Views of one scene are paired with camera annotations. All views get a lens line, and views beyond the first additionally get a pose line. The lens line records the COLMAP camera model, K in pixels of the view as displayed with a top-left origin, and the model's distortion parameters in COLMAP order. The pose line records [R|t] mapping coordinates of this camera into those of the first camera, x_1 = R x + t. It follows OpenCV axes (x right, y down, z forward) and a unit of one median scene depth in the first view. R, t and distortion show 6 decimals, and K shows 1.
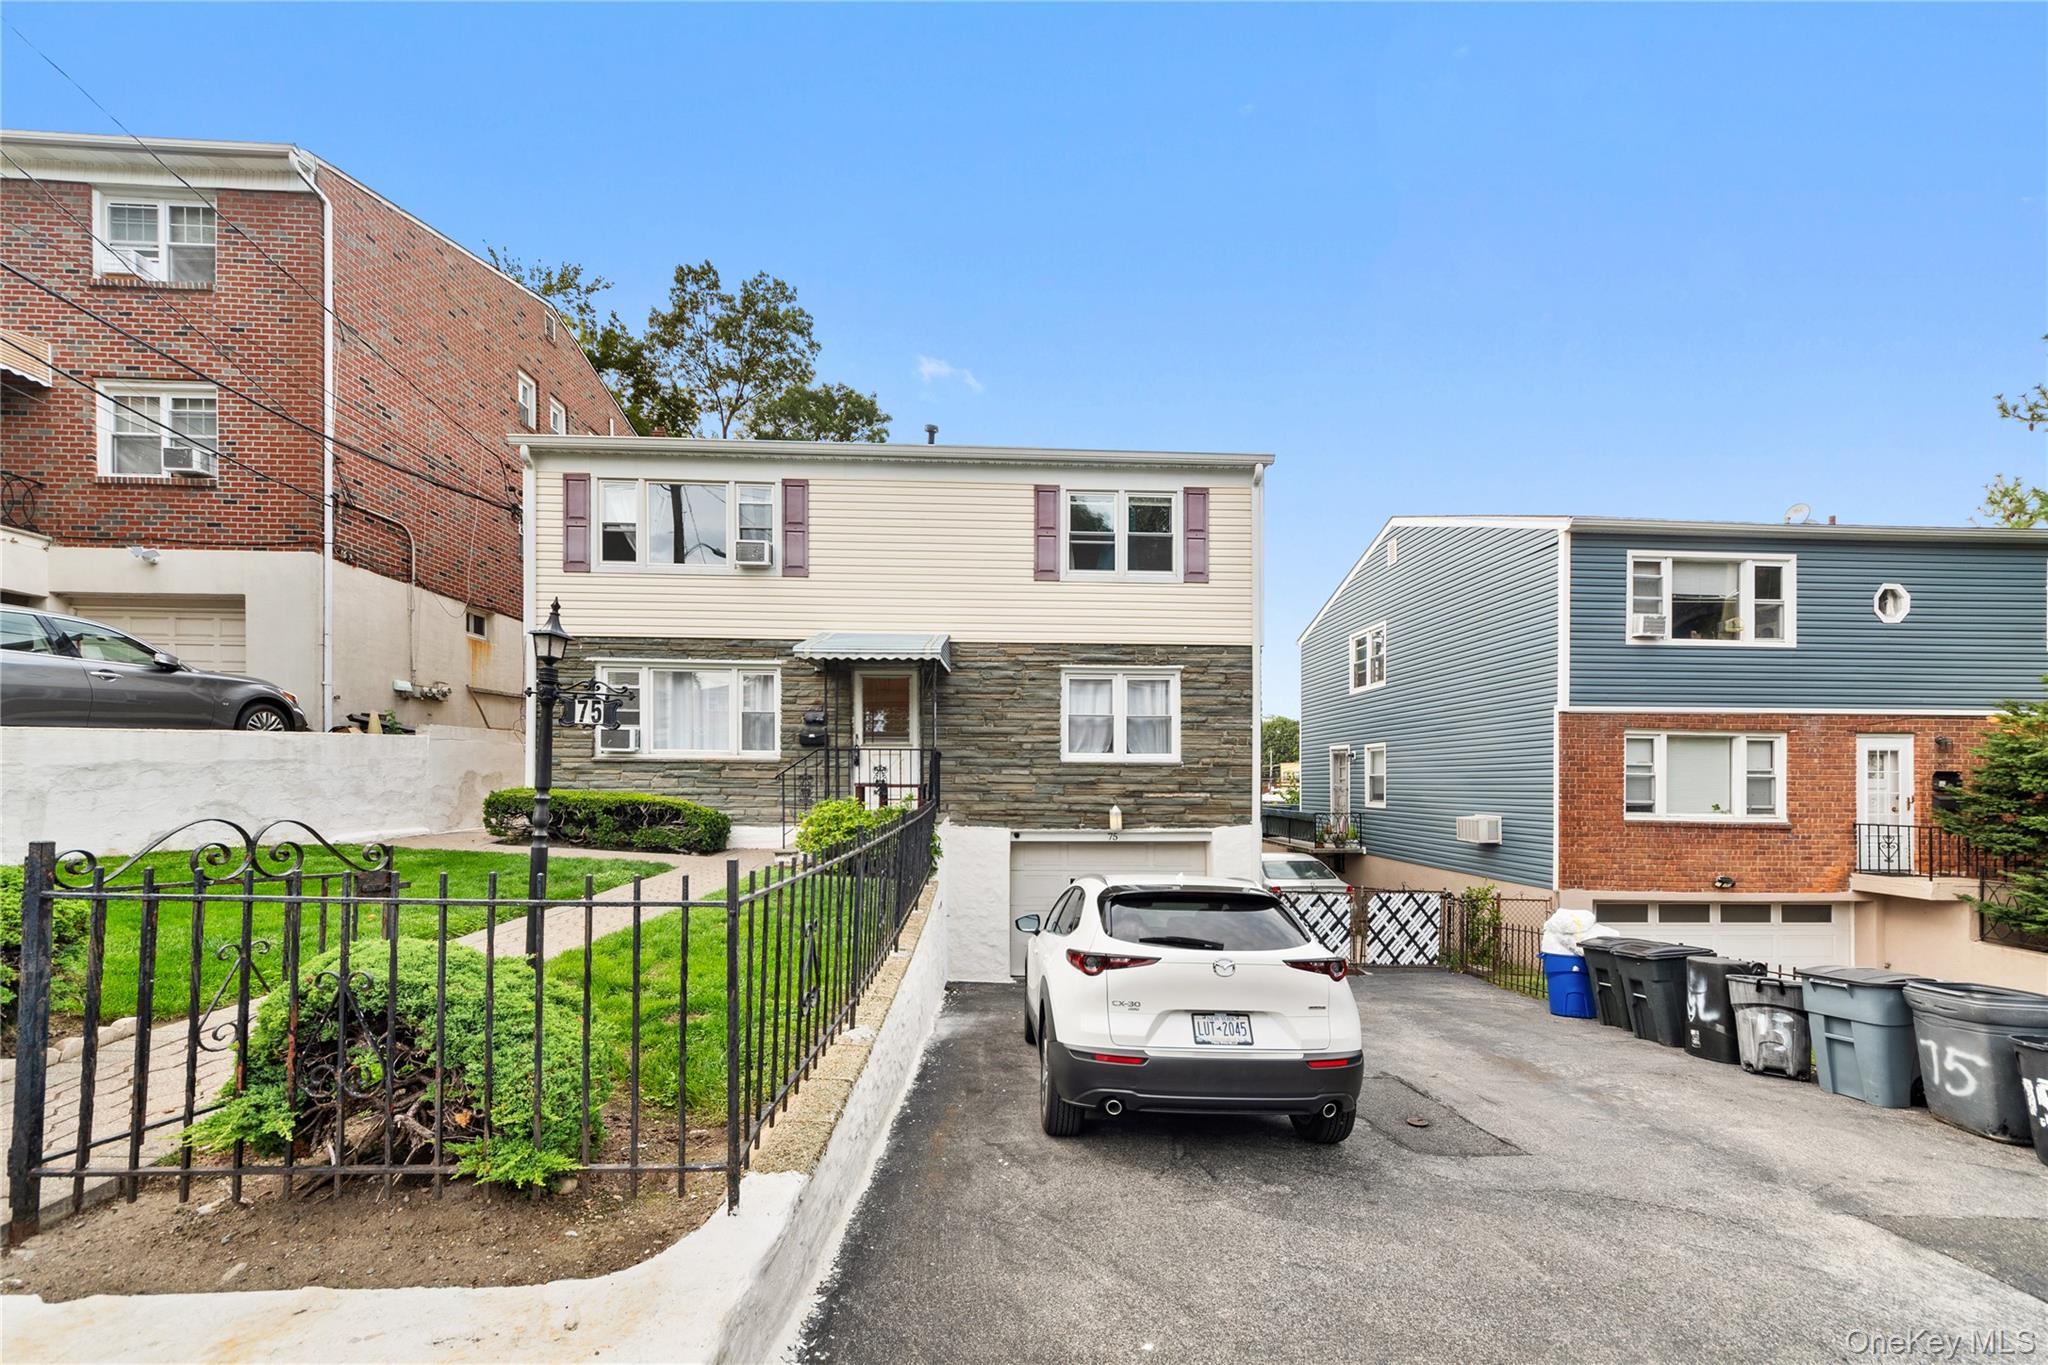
lens RADIAL K [[748.5, 0, 1015.5], [0, 748.5, 770.0], [0, 0, 1]] dist [0.001131, -0.001046]
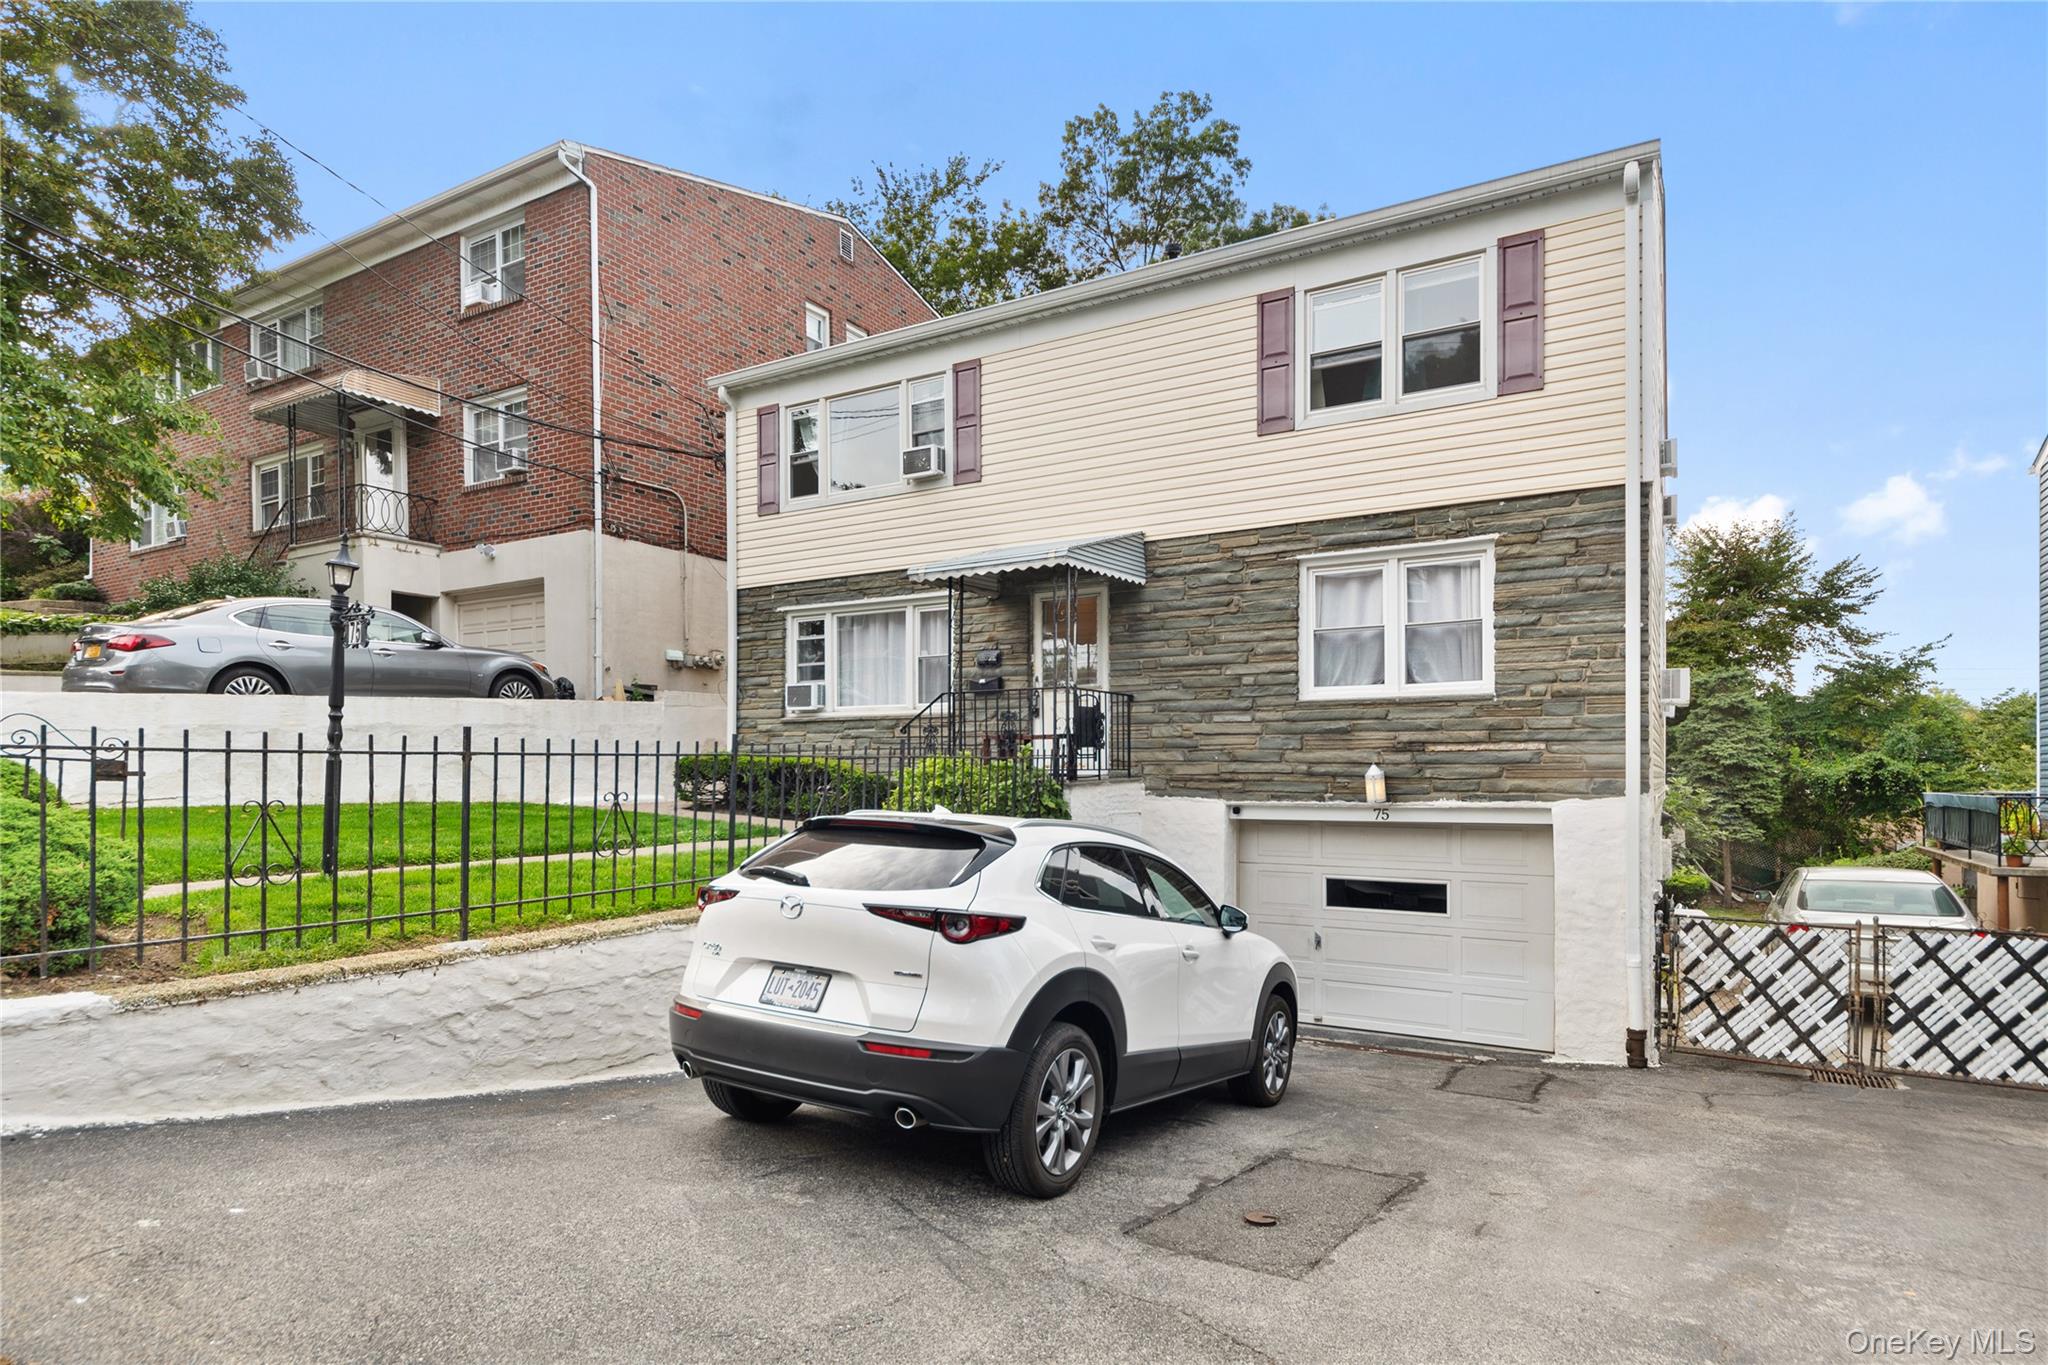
lens RADIAL K [[1051.4, 0, 1028.1], [0, 1051.4, 762.5], [0, 0, 1]] dist [0.002718, 0.000007]
pose [[0.853680, -0.012189, -0.520656, 0.341178], [0.014155, 0.999900, -0.000200, 0.040527], [0.520606, -0.007199, 0.853767, 0.073501]]
